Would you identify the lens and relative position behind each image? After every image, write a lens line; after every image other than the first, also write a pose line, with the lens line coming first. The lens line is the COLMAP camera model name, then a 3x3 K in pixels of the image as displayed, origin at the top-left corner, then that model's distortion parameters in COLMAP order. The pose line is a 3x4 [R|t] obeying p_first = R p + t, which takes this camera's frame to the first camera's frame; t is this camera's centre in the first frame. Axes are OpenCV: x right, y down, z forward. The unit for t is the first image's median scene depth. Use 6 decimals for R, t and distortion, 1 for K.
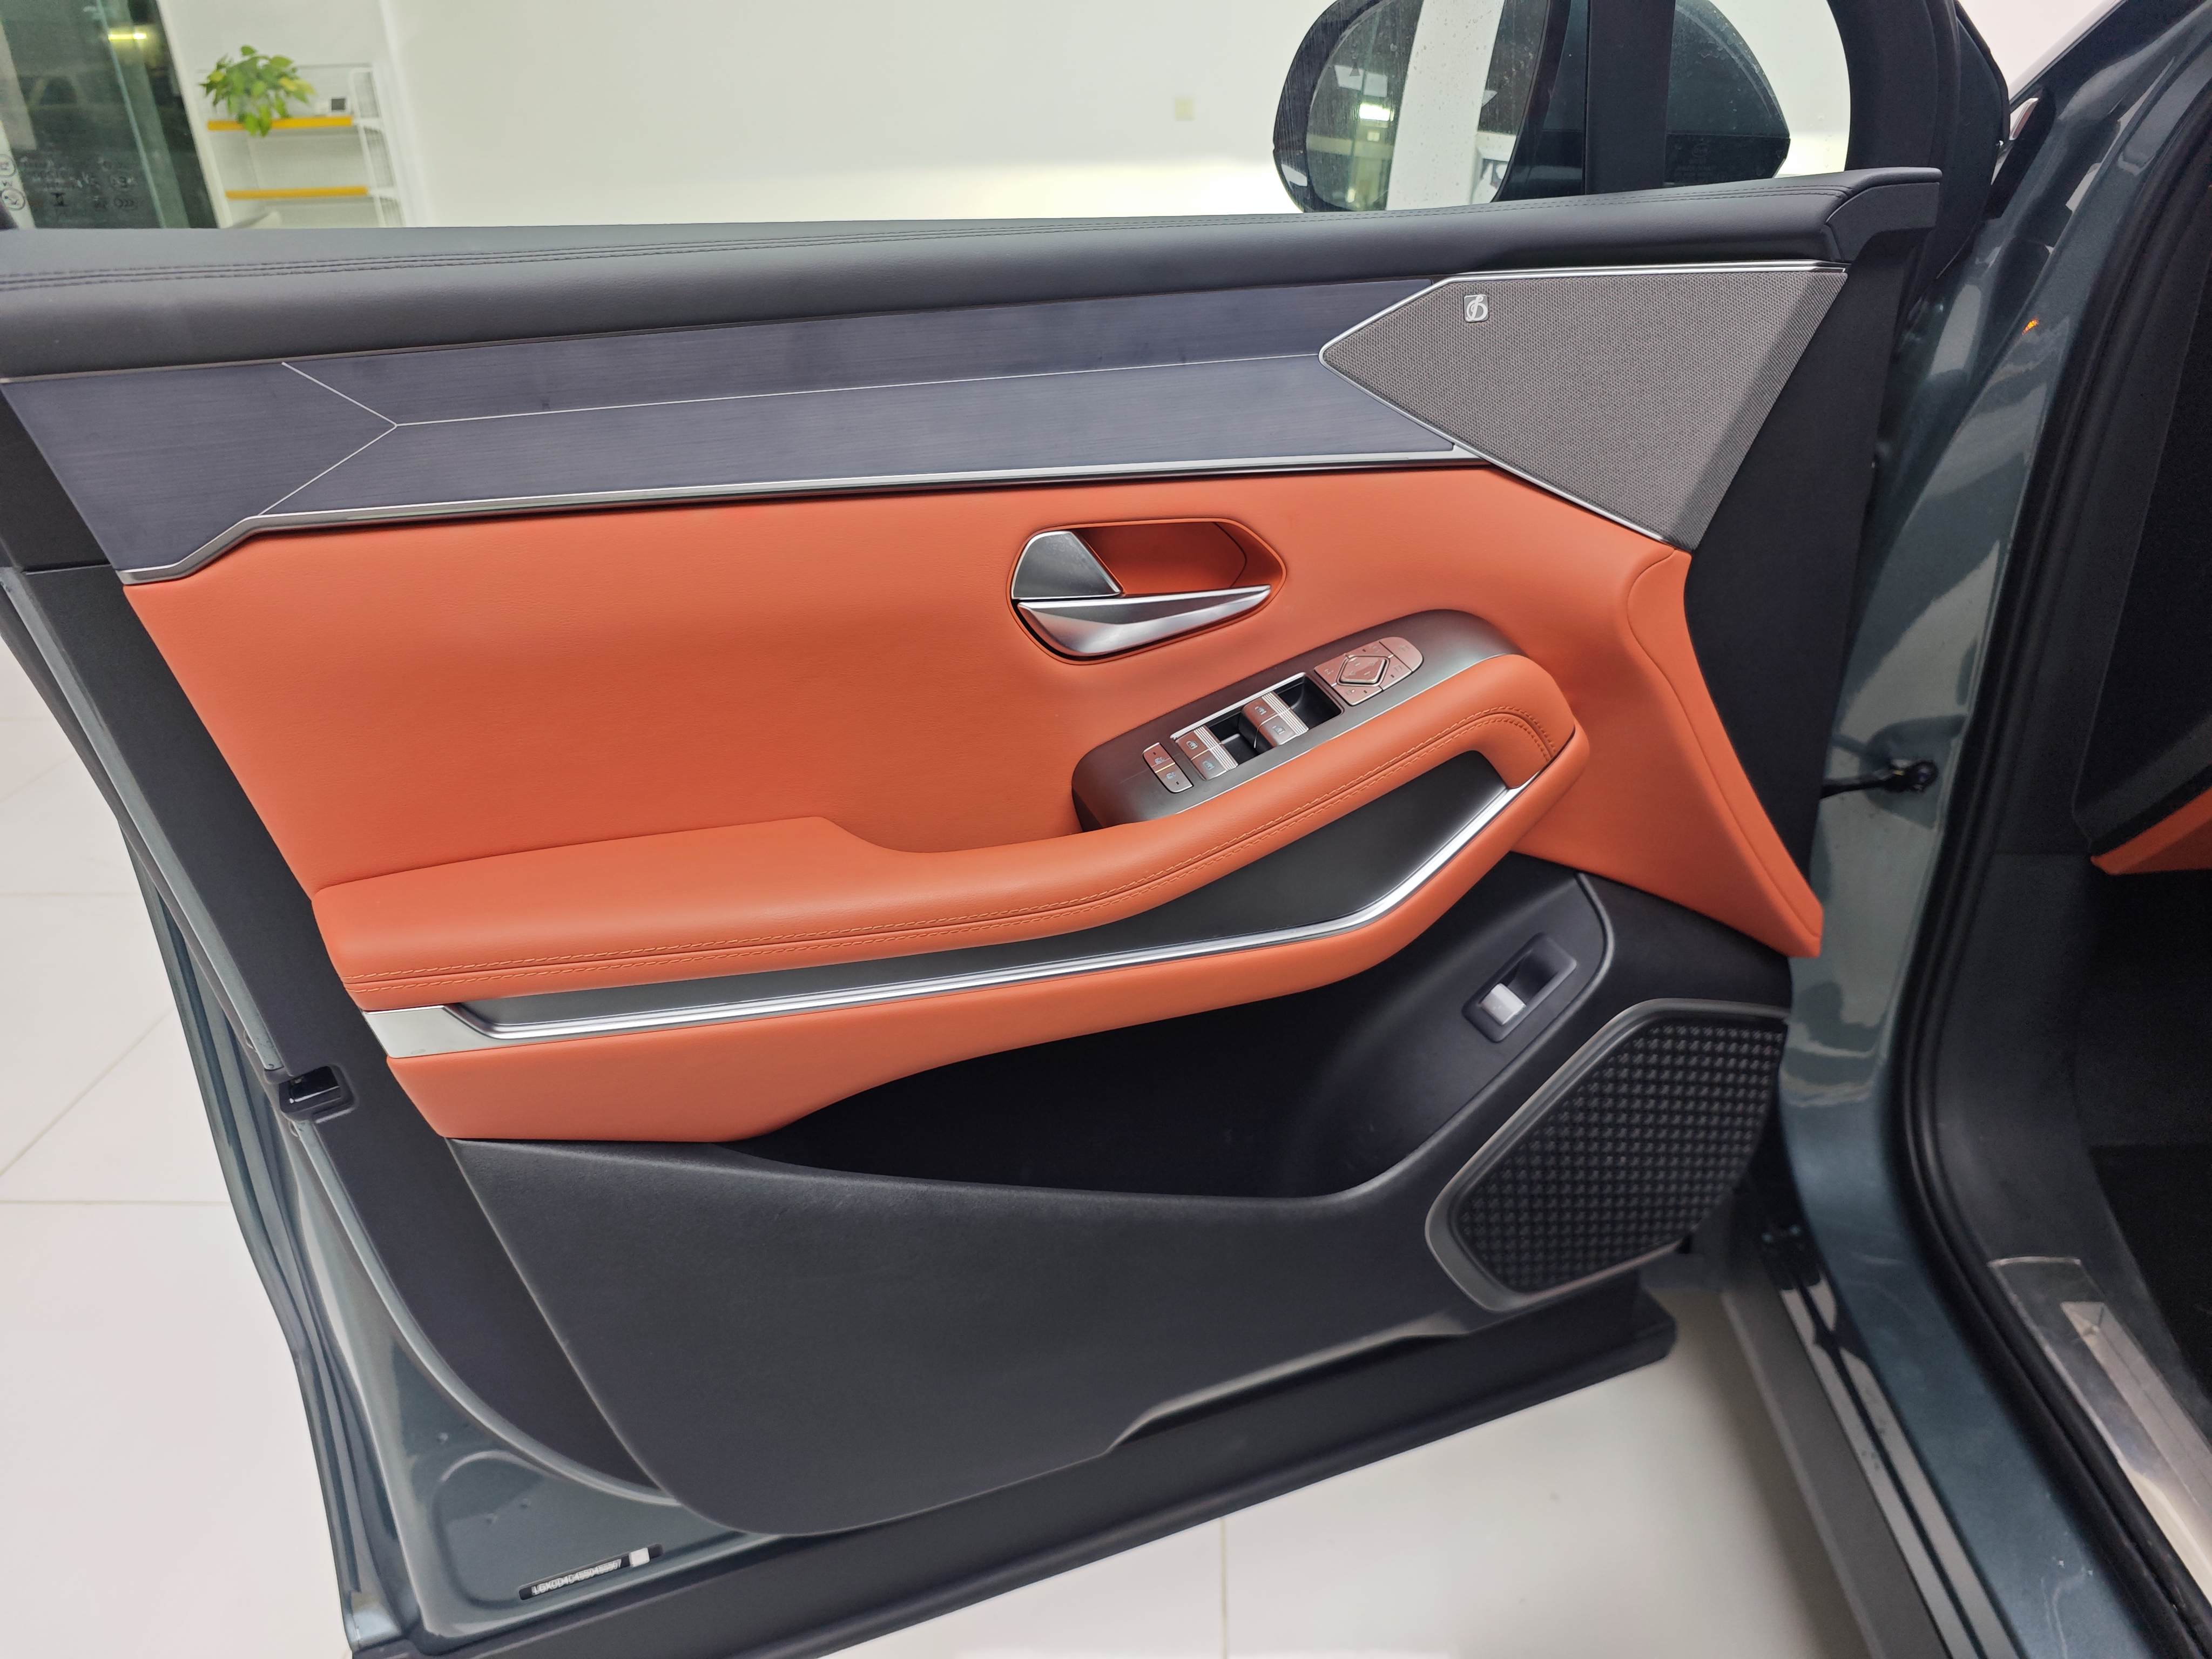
lens RADIAL K [[1621.7, 0, 1110.4], [0, 1621.7, 832.3], [0, 0, 1]] dist [-0.042158, 0.031253]
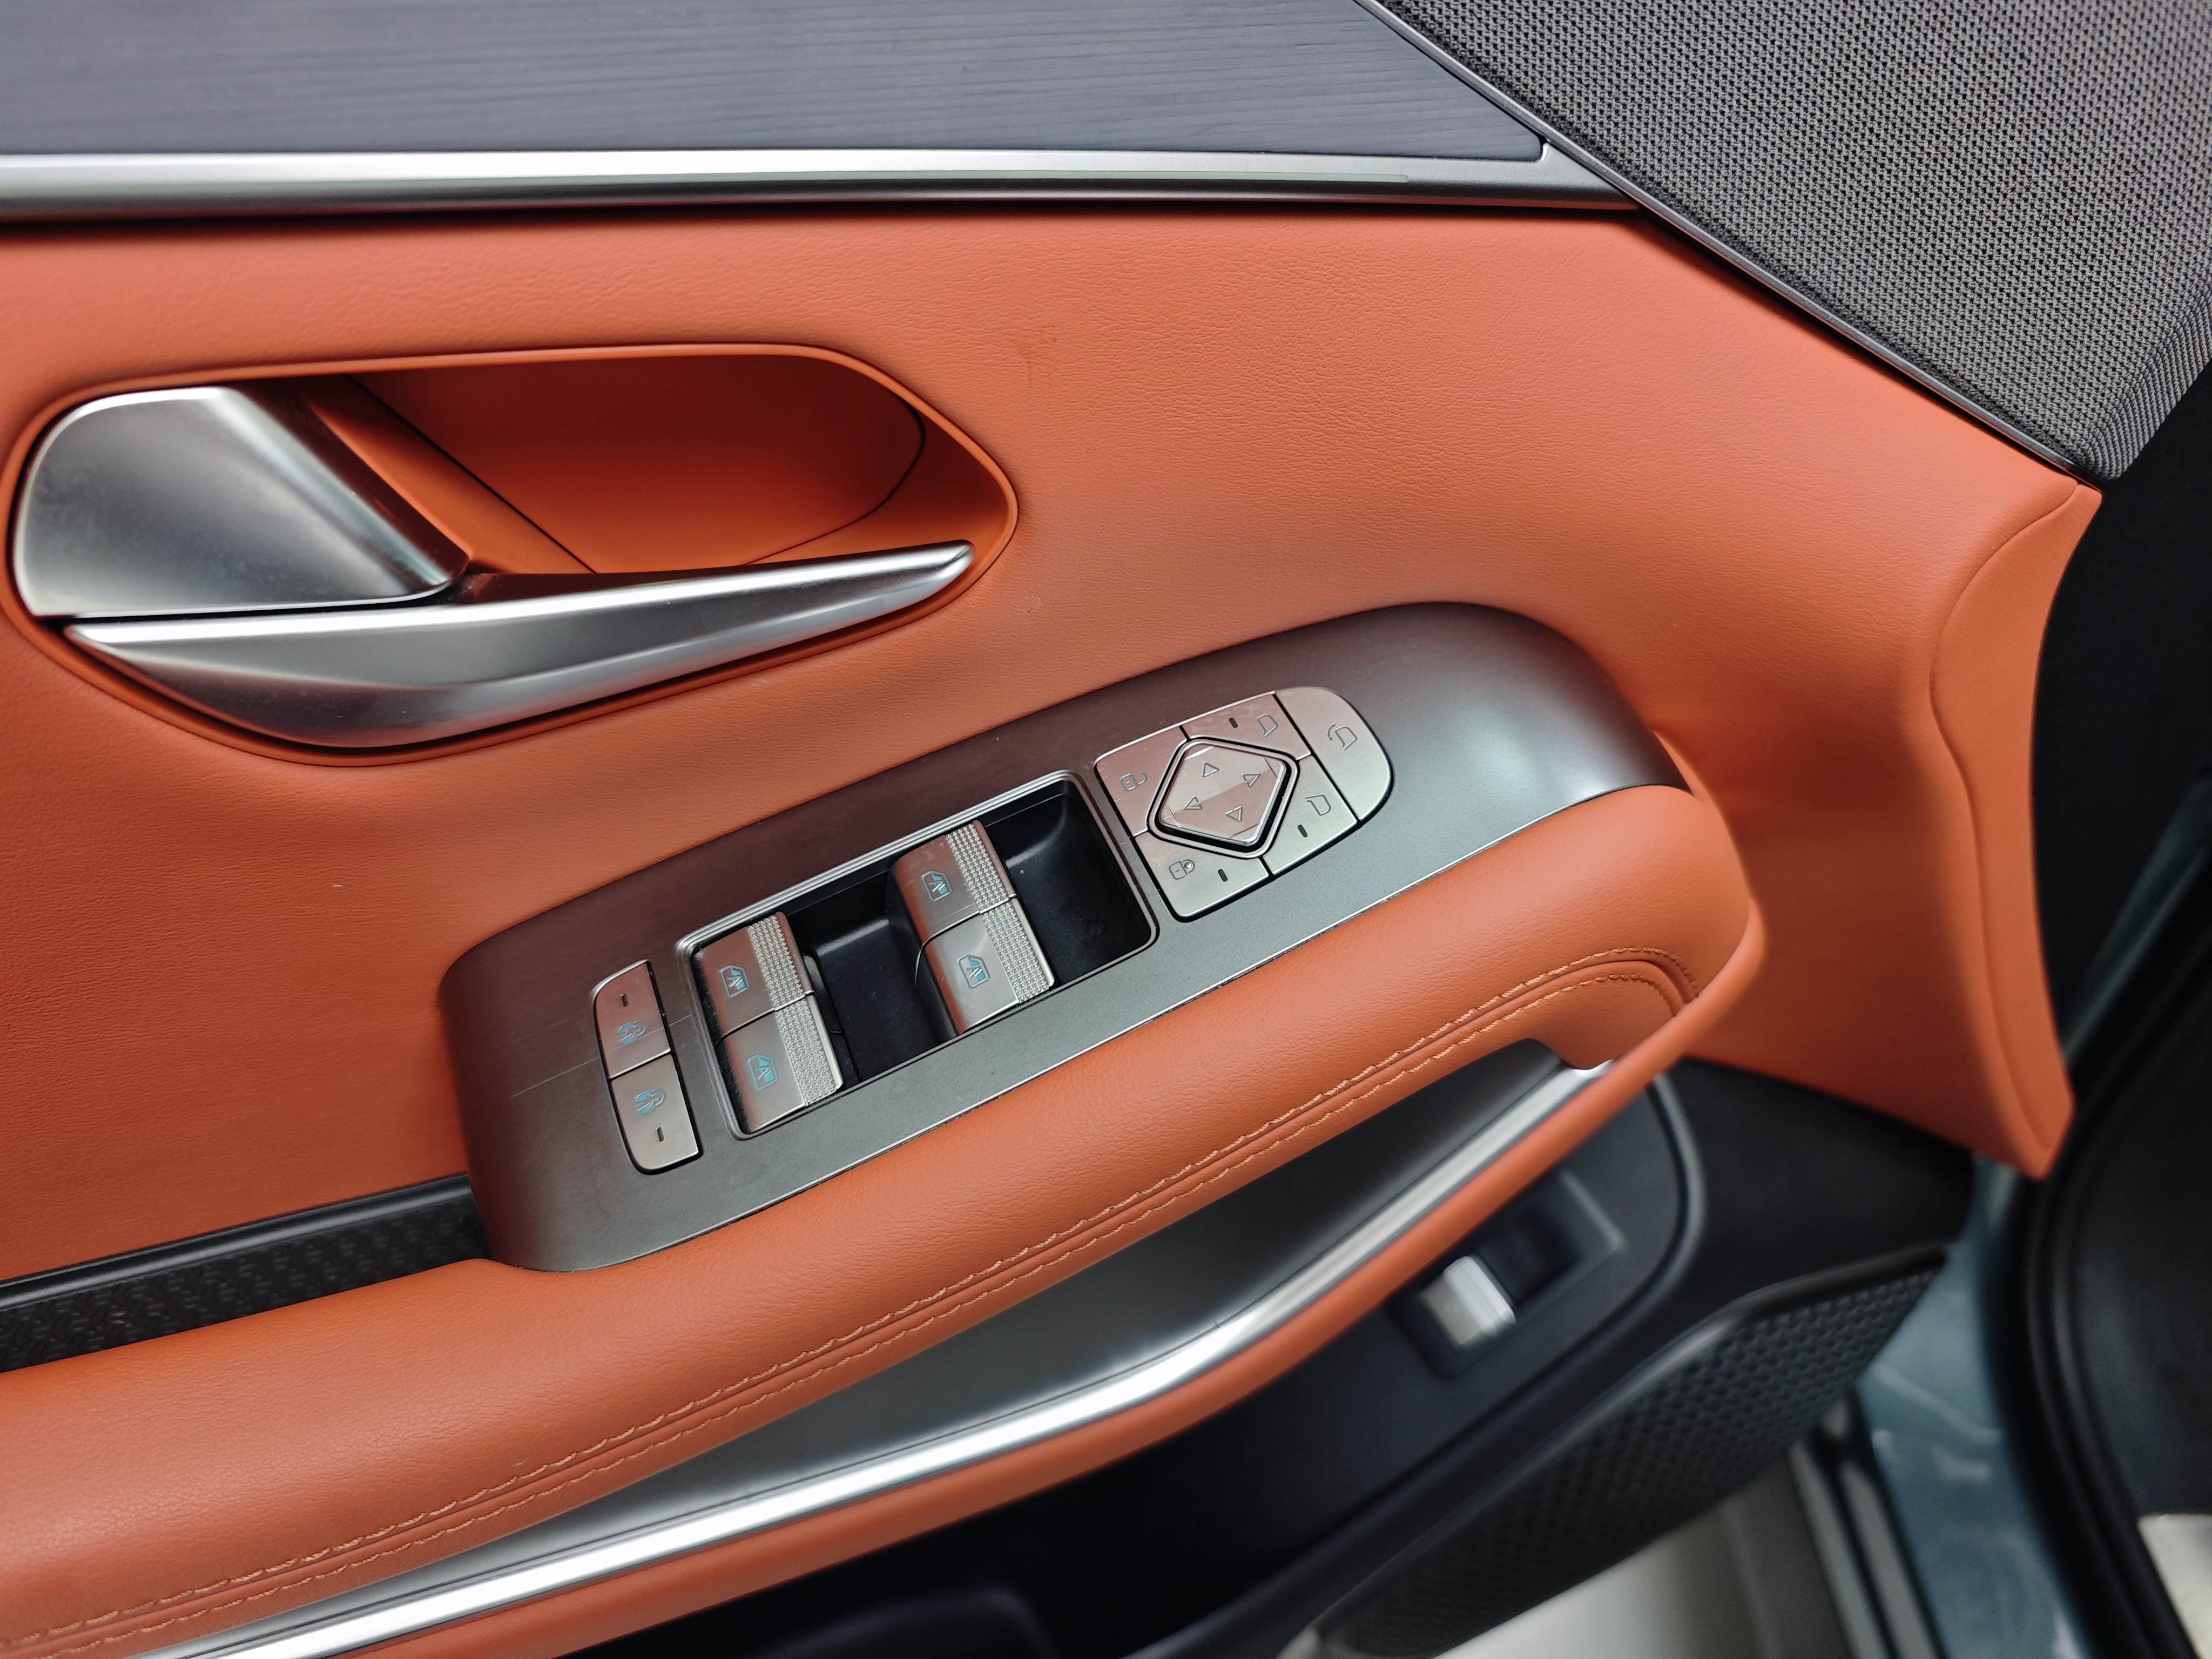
lens RADIAL K [[1621.7, 0, 1102.8], [0, 1621.7, 818.5], [0, 0, 1]] dist [-0.042158, 0.031253]
pose [[0.996490, 0.057951, 0.060407, 0.107453], [-0.069817, 0.973492, 0.217807, -0.170309], [-0.046184, -0.221260, 0.974121, 0.647516]]
